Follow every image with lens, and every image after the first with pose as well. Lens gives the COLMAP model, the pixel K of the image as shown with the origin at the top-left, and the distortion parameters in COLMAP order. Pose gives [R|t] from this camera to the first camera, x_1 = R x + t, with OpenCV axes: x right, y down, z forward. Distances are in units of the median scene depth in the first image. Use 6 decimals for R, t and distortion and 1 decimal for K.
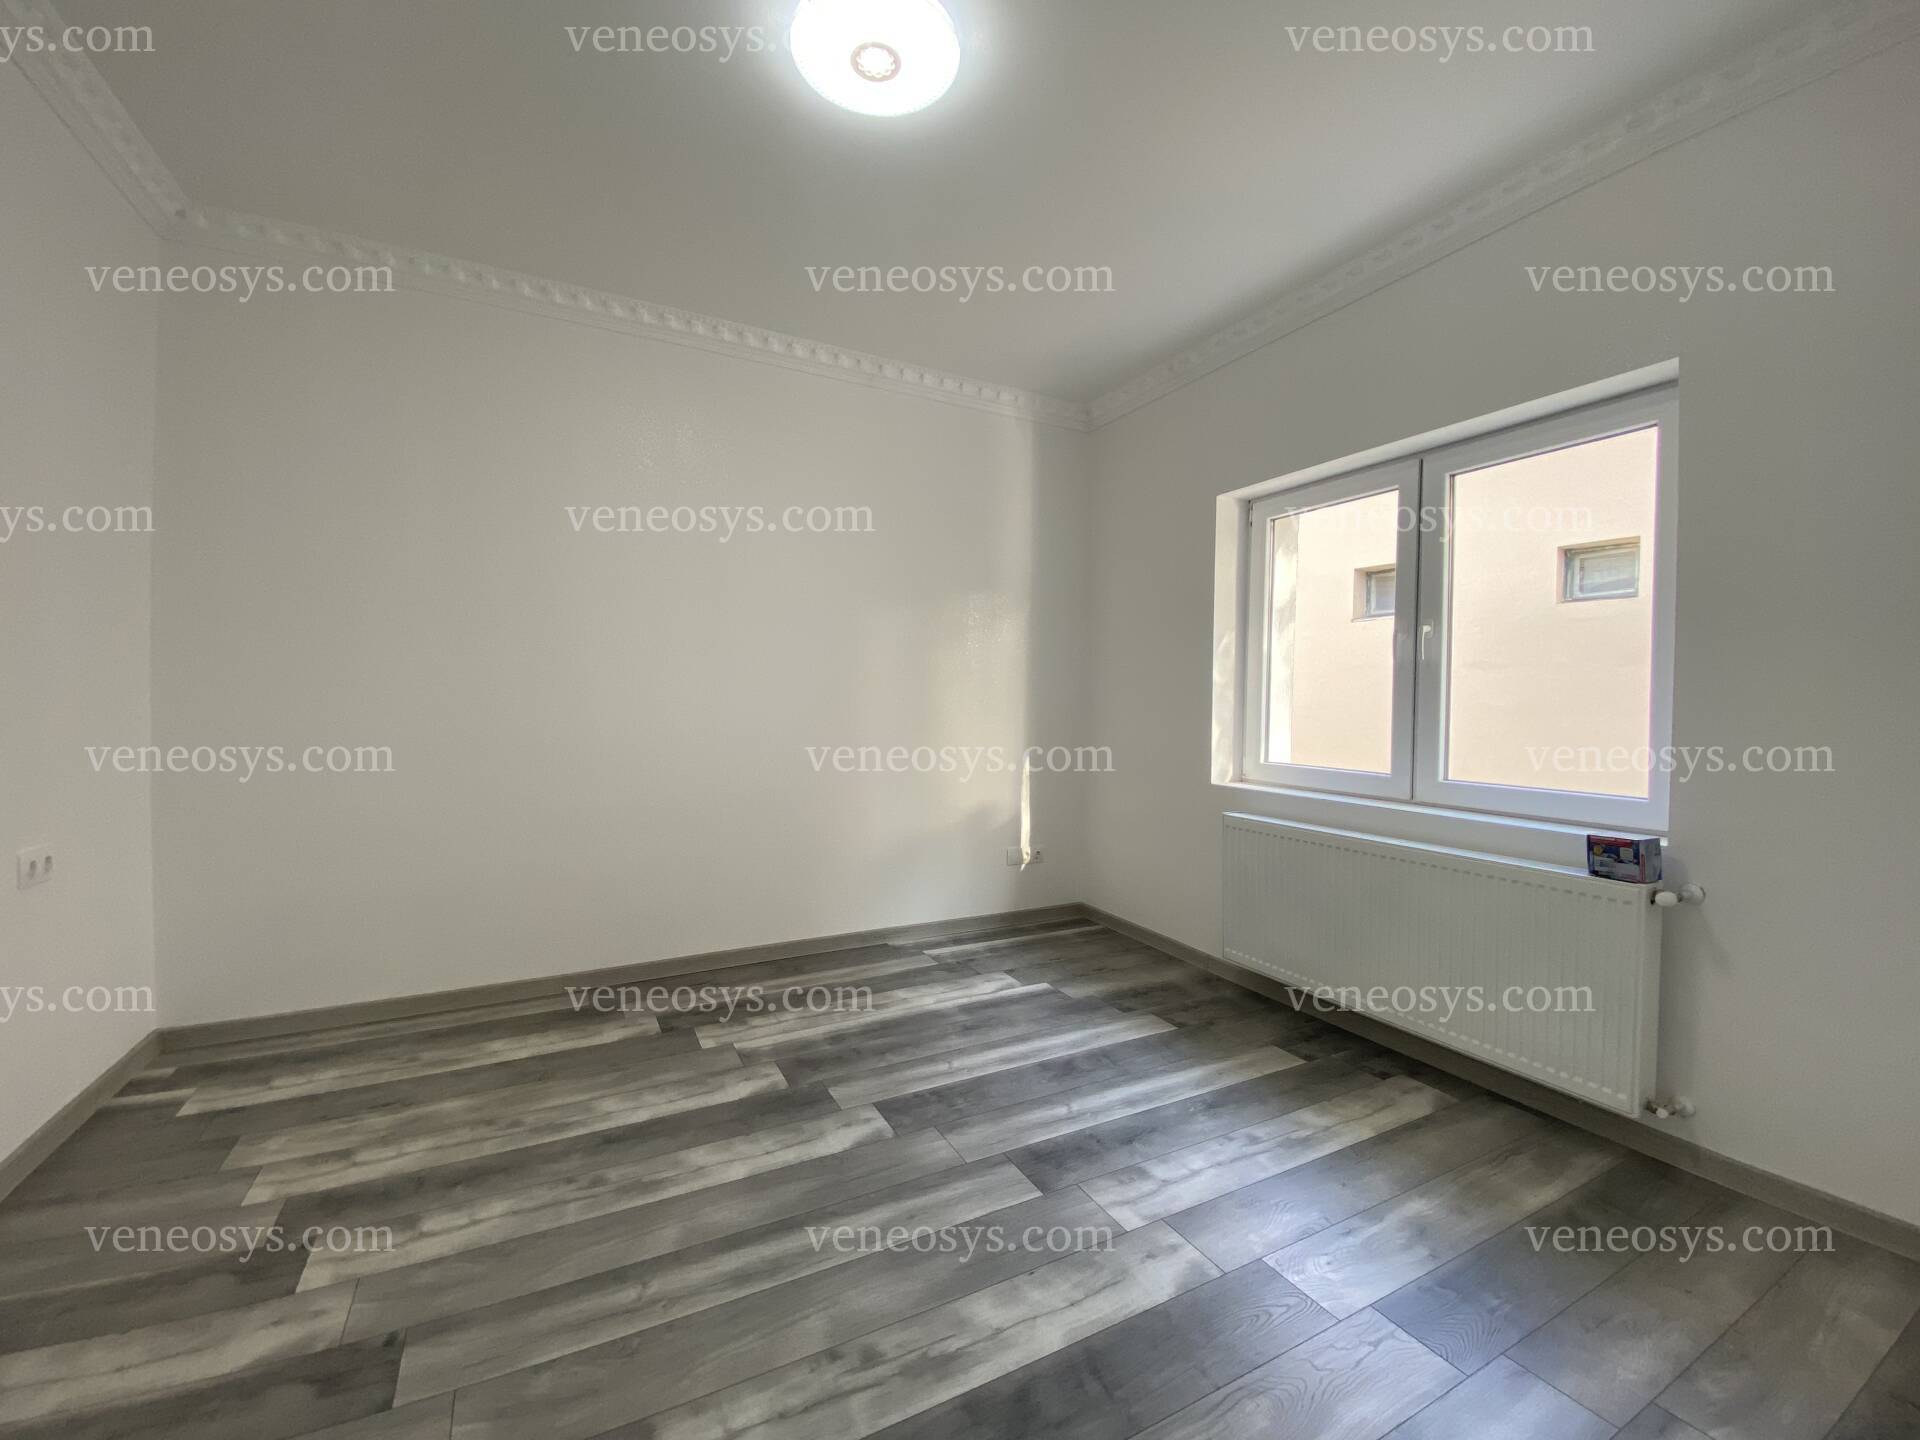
lens RADIAL K [[771.6, 0, 957.0], [0, 771.6, 712.1], [0, 0, 1]] dist [0.006487, -0.007273]
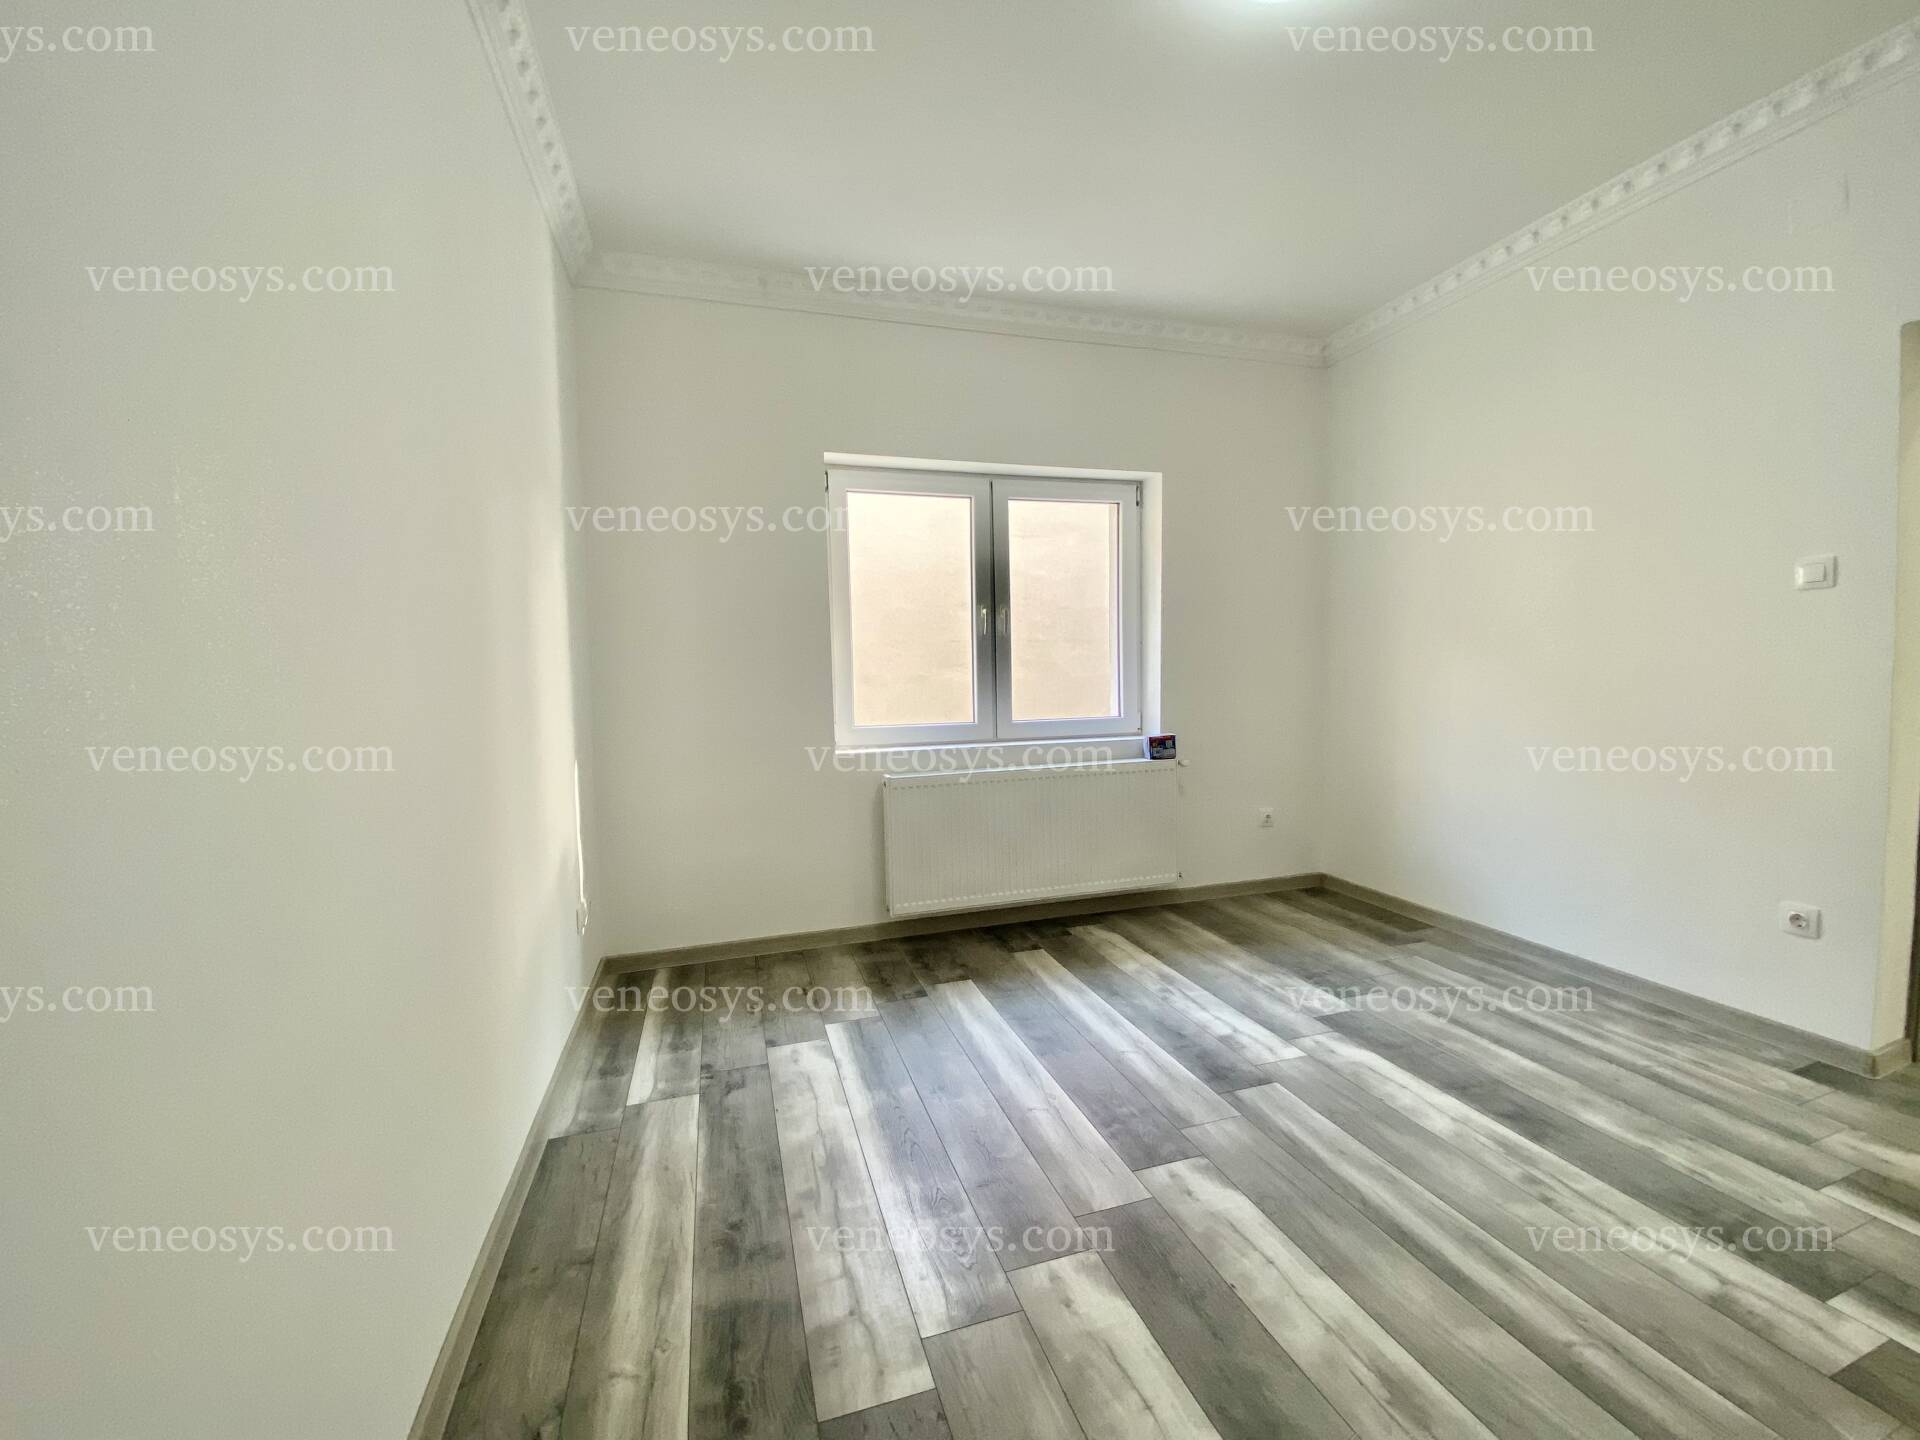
lens RADIAL K [[771.6, 0, 947.8], [0, 771.6, 724.0], [0, 0, 1]] dist [0.006487, -0.007273]
pose [[0.199170, -0.097758, 0.975077, -0.833236], [0.046685, 0.994829, 0.090202, -0.042667], [-0.978852, 0.027556, 0.202704, 0.941421]]
